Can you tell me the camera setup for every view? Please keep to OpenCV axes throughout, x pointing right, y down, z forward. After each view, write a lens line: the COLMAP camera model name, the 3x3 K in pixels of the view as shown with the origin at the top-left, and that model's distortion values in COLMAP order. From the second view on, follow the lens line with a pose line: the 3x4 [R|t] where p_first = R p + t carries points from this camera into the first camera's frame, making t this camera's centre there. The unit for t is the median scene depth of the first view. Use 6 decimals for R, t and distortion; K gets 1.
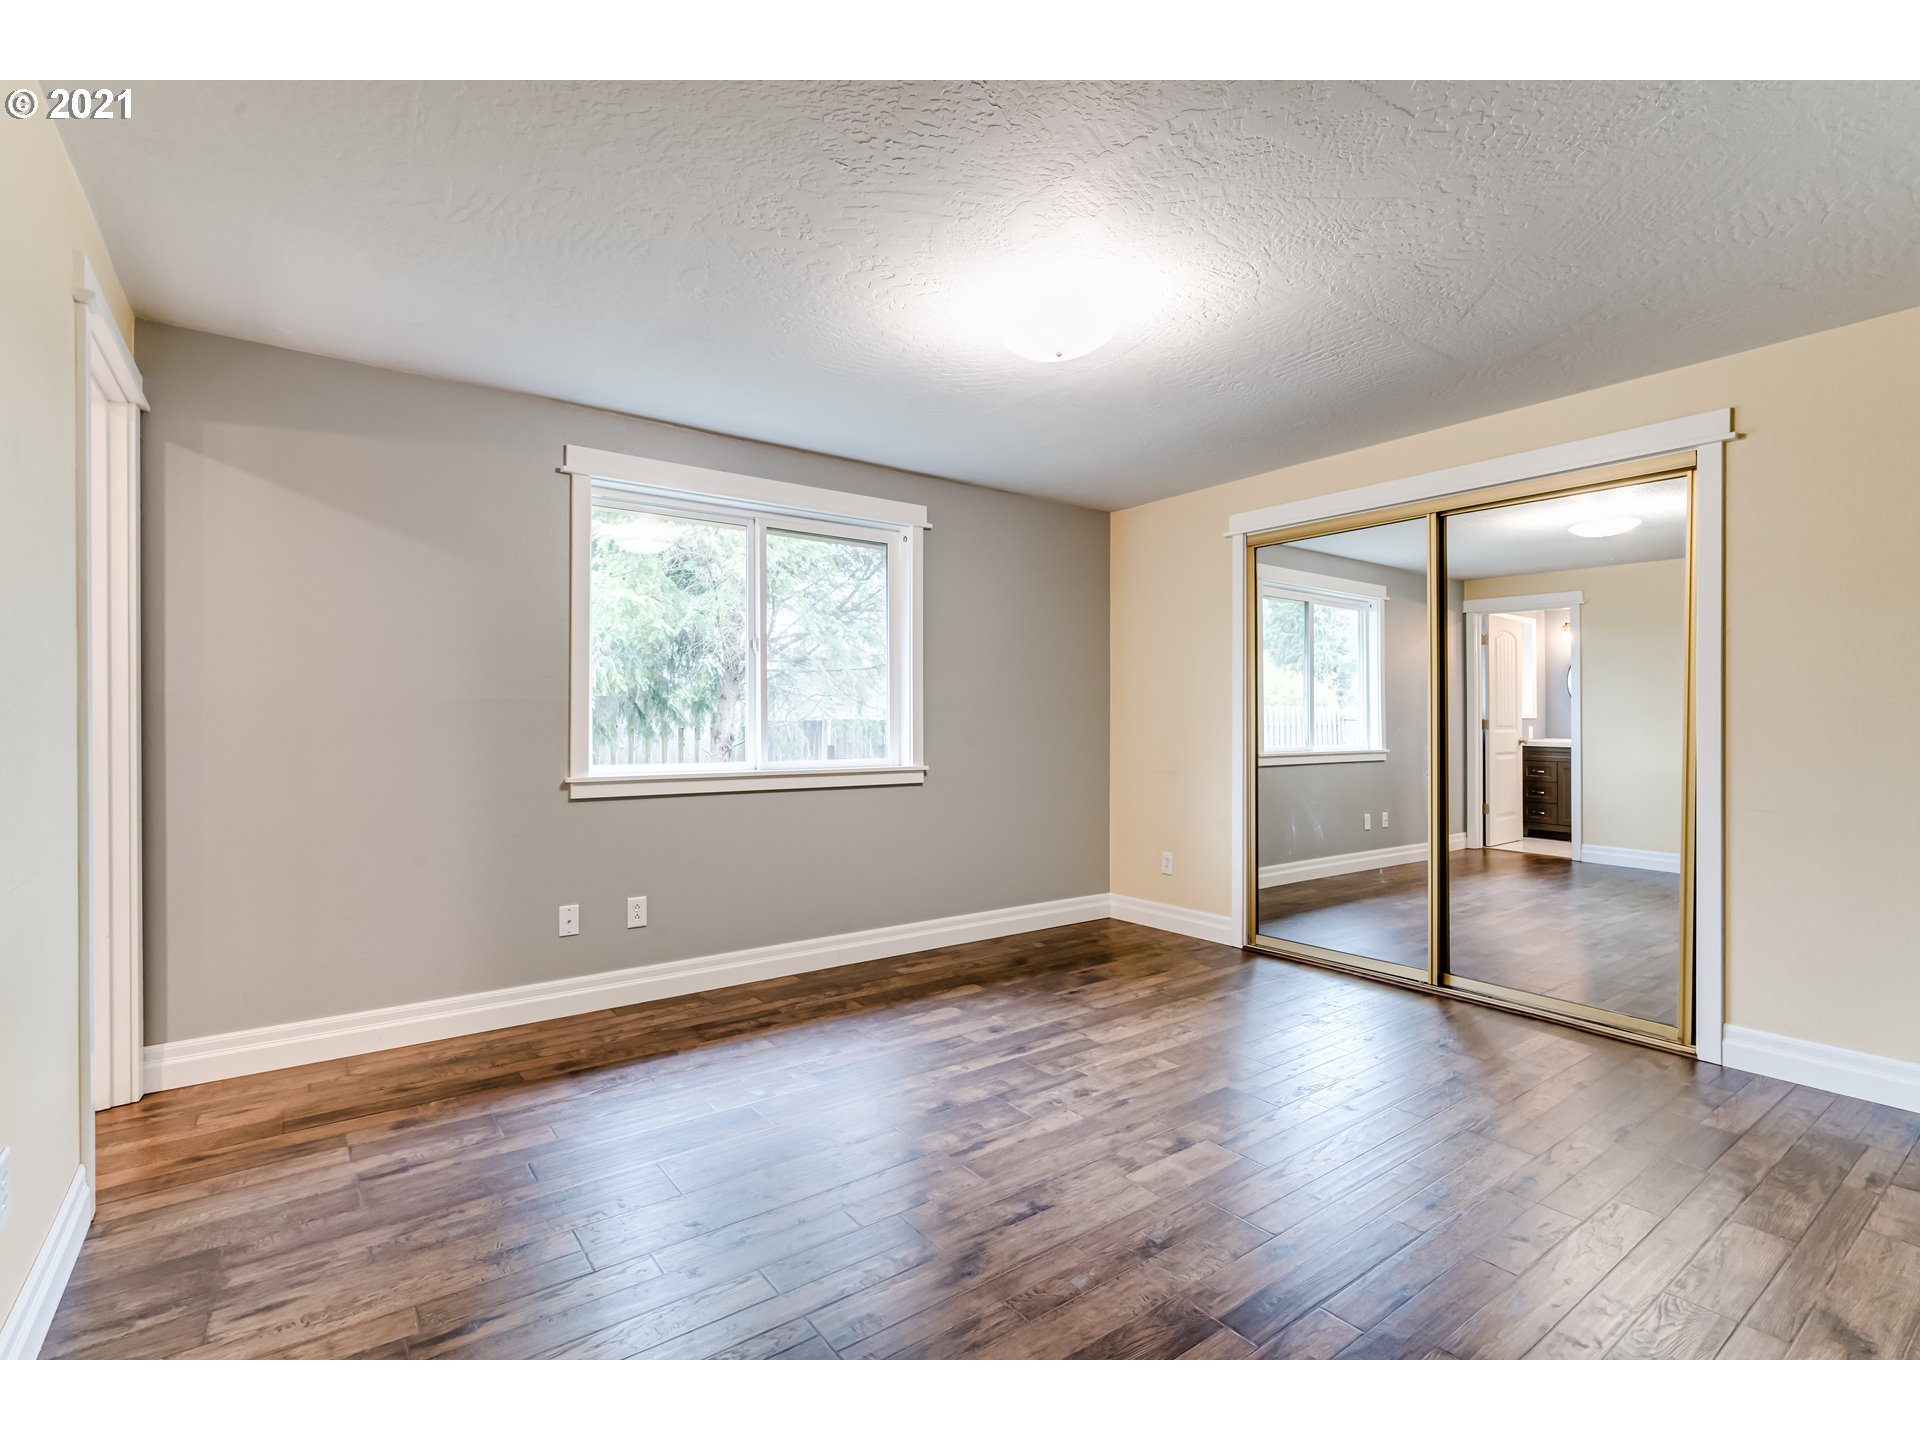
lens RADIAL K [[899.8, 0, 963.8], [0, 899.8, 729.0], [0, 0, 1]] dist [-0.001482, 0.000735]
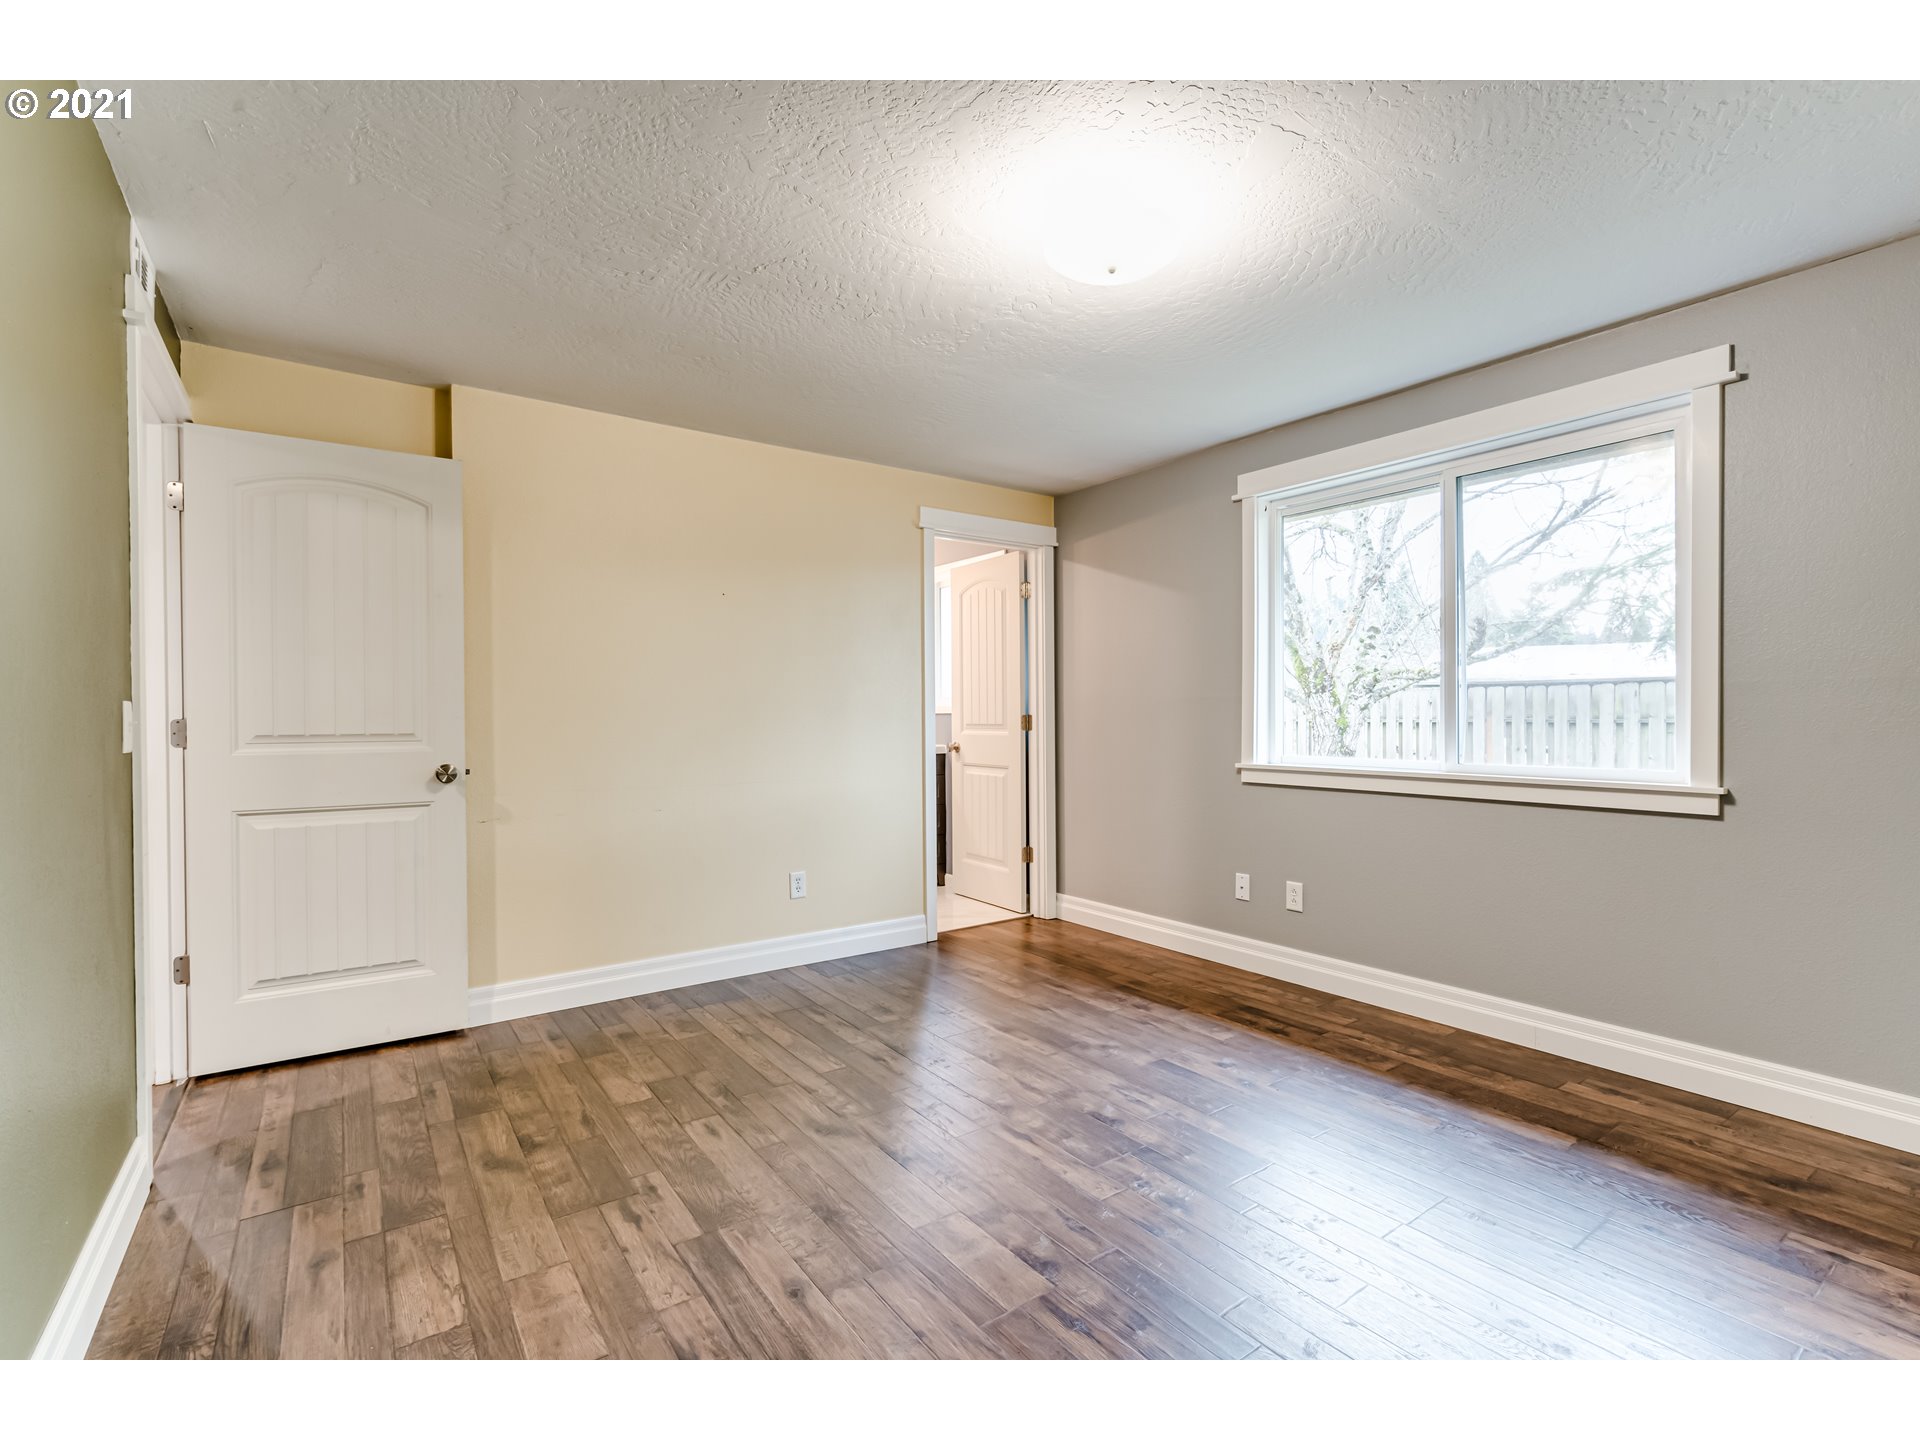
lens RADIAL K [[899.8, 0, 963.8], [0, 899.8, 729.0], [0, 0, 1]] dist [-0.001482, 0.000735]
pose [[-0.036640, 0.018240, -0.999162, 0.728693], [0.004900, 0.999825, 0.018073, -0.013101], [0.999317, -0.004234, -0.036723, 0.685565]]
